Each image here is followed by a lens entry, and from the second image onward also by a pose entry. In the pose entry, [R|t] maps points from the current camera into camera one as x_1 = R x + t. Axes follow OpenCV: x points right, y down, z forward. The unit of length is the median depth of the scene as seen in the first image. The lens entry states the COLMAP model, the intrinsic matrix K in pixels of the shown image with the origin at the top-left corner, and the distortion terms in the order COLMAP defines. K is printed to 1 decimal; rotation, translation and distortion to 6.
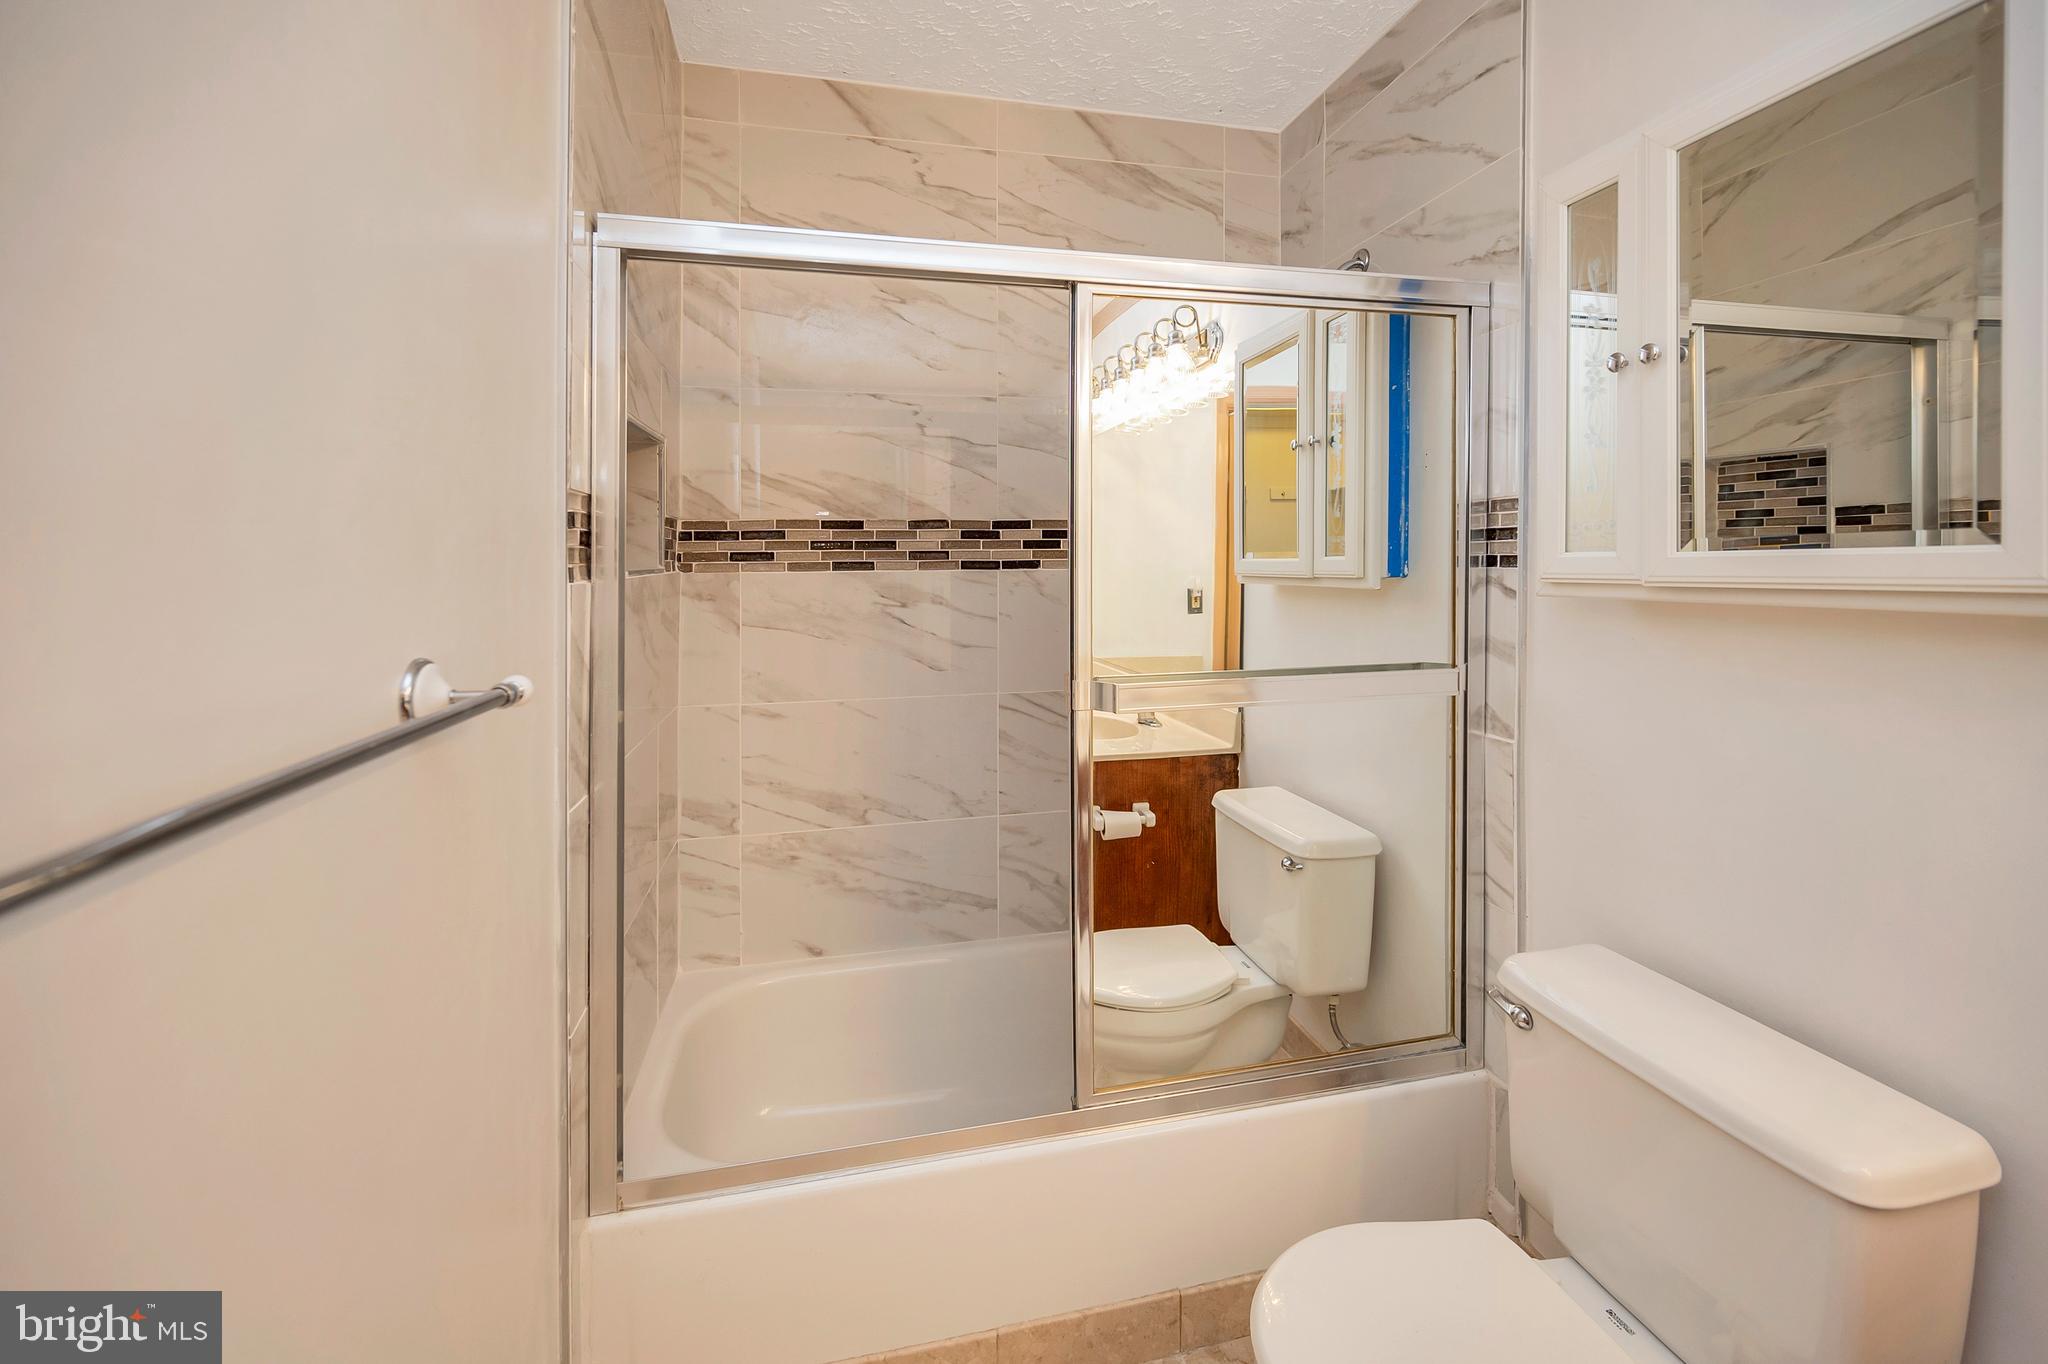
lens RADIAL K [[831.8, 0, 1036.5], [0, 831.8, 637.9], [0, 0, 1]] dist [-0.000555, -0.000682]
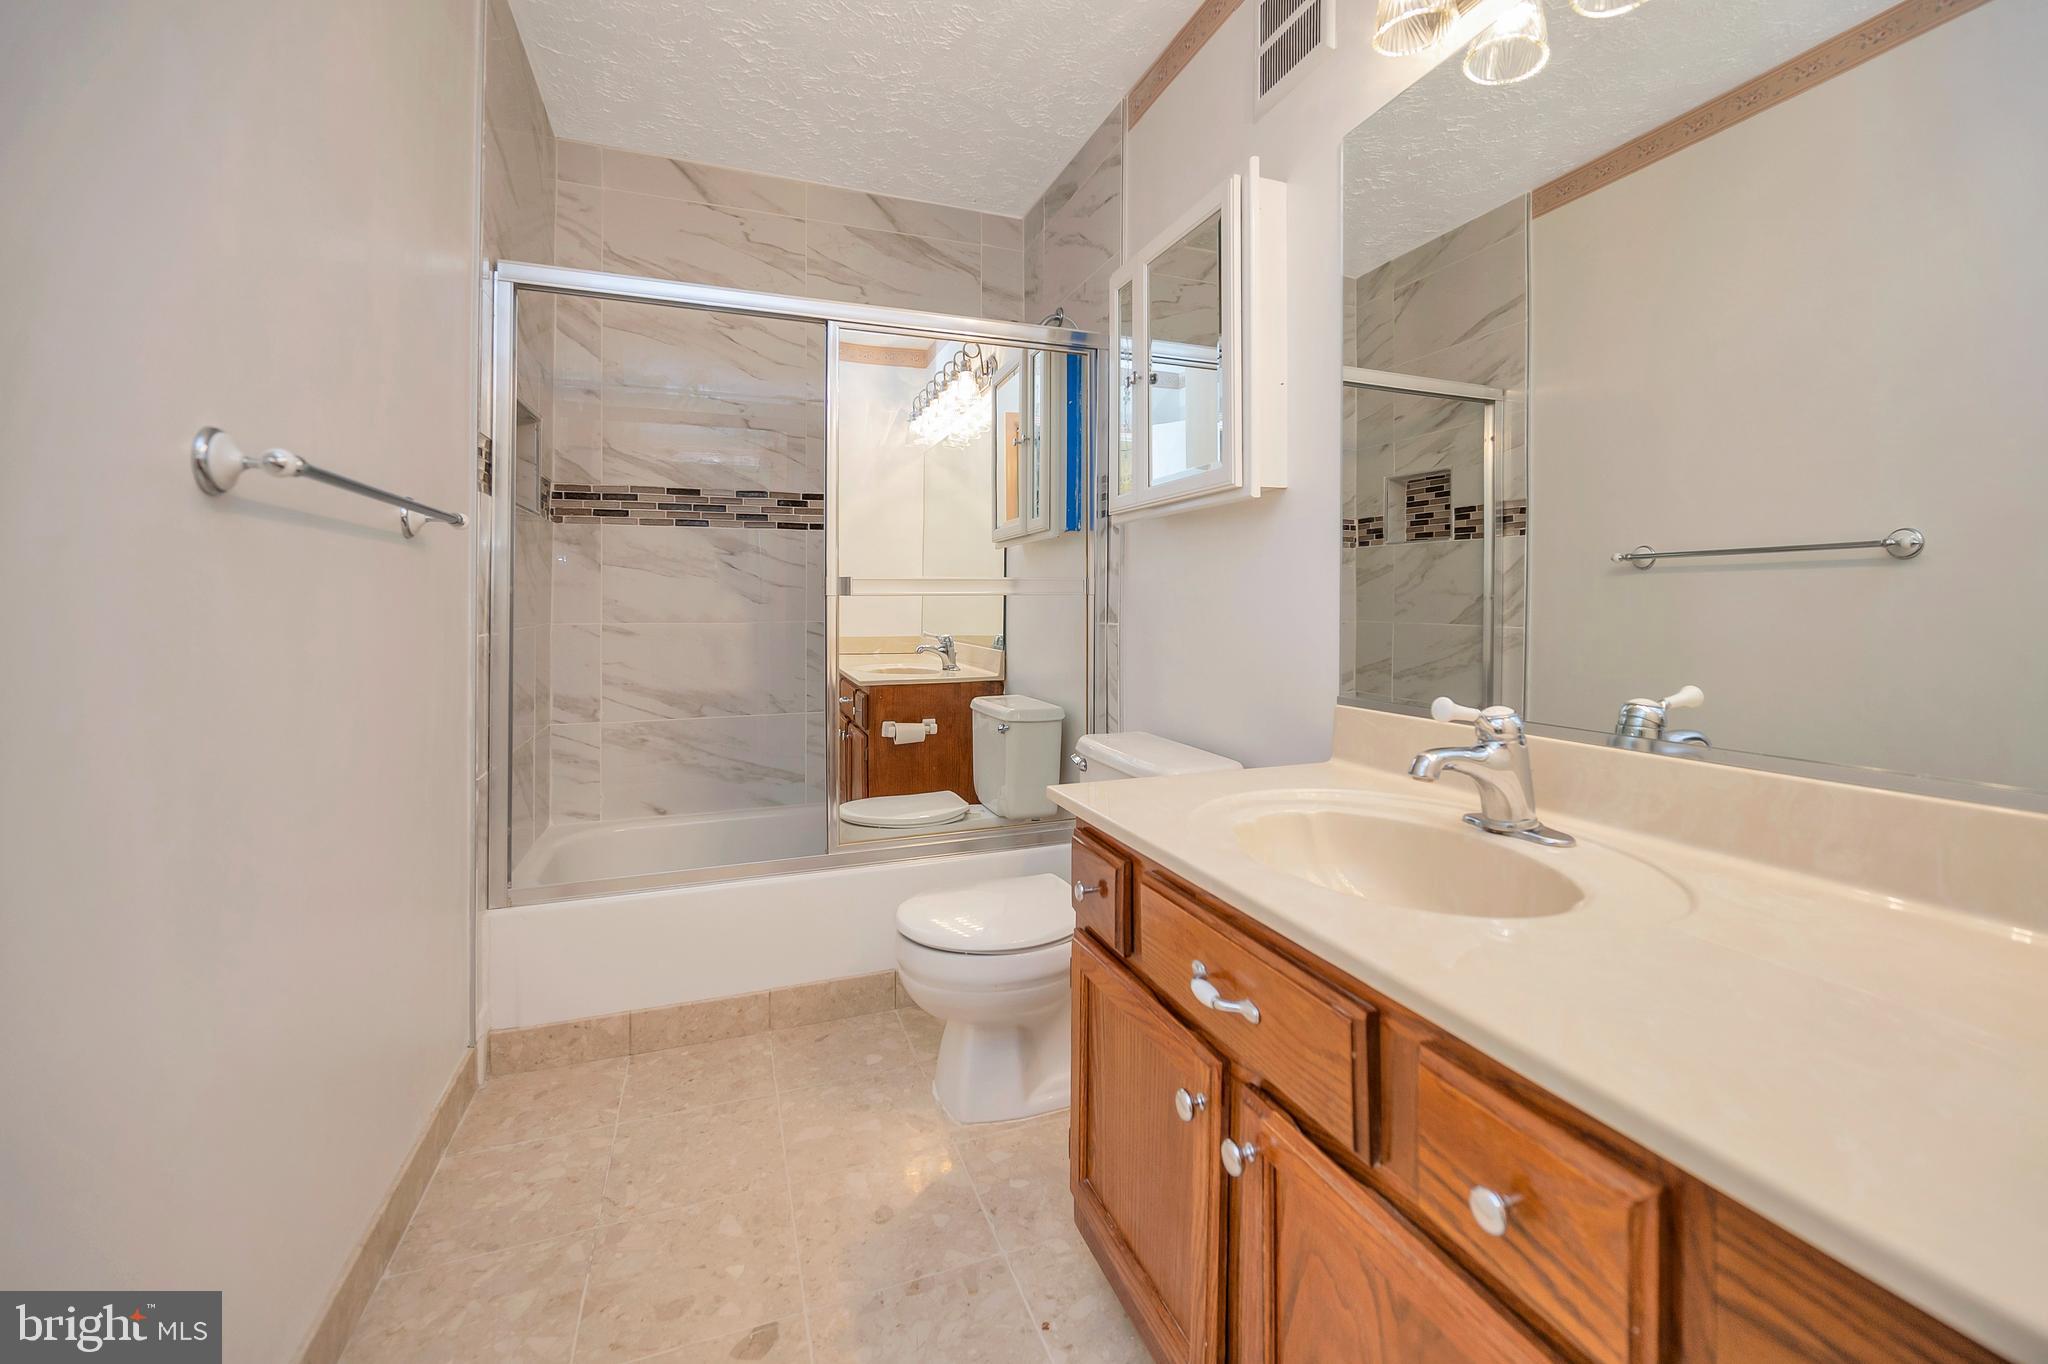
lens RADIAL K [[795.5, 0, 1025.3], [0, 795.5, 648.1], [0, 0, 1]] dist [-0.000462, -0.000149]
pose [[0.991162, -0.000499, 0.132657, 0.142525], [0.002112, 0.999925, -0.012024, 0.133380], [-0.132641, 0.012198, 0.991089, -0.337672]]
